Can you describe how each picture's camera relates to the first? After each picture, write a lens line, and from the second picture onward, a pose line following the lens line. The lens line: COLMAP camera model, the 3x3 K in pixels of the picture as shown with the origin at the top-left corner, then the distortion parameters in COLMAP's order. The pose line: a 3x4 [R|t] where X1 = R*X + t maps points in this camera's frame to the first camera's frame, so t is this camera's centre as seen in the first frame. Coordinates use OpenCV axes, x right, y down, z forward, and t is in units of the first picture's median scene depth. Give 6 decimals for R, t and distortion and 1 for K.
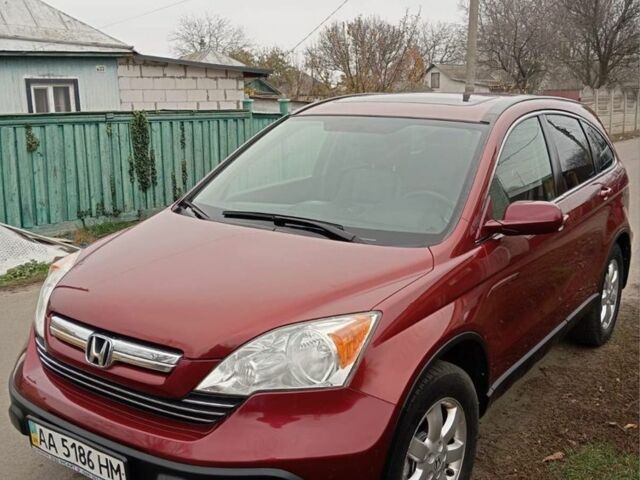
lens RADIAL K [[704.5, 0, 323.3], [0, 704.5, 240.4], [0, 0, 1]] dist [0.105879, -0.211993]
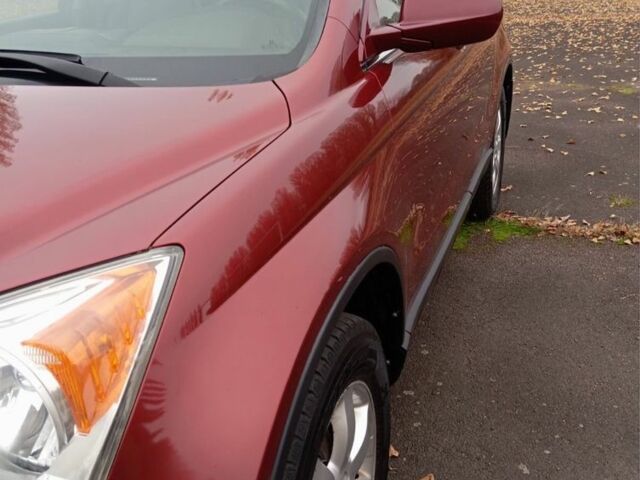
lens RADIAL K [[704.5, 0, 323.3], [0, 704.5, 240.4], [0, 0, 1]] dist [0.105879, -0.211993]
pose [[0.962702, -0.144972, 0.228447, 0.062504], [0.105910, 0.978878, 0.174875, 0.035808], [-0.248974, -0.144157, 0.957722, 0.556147]]
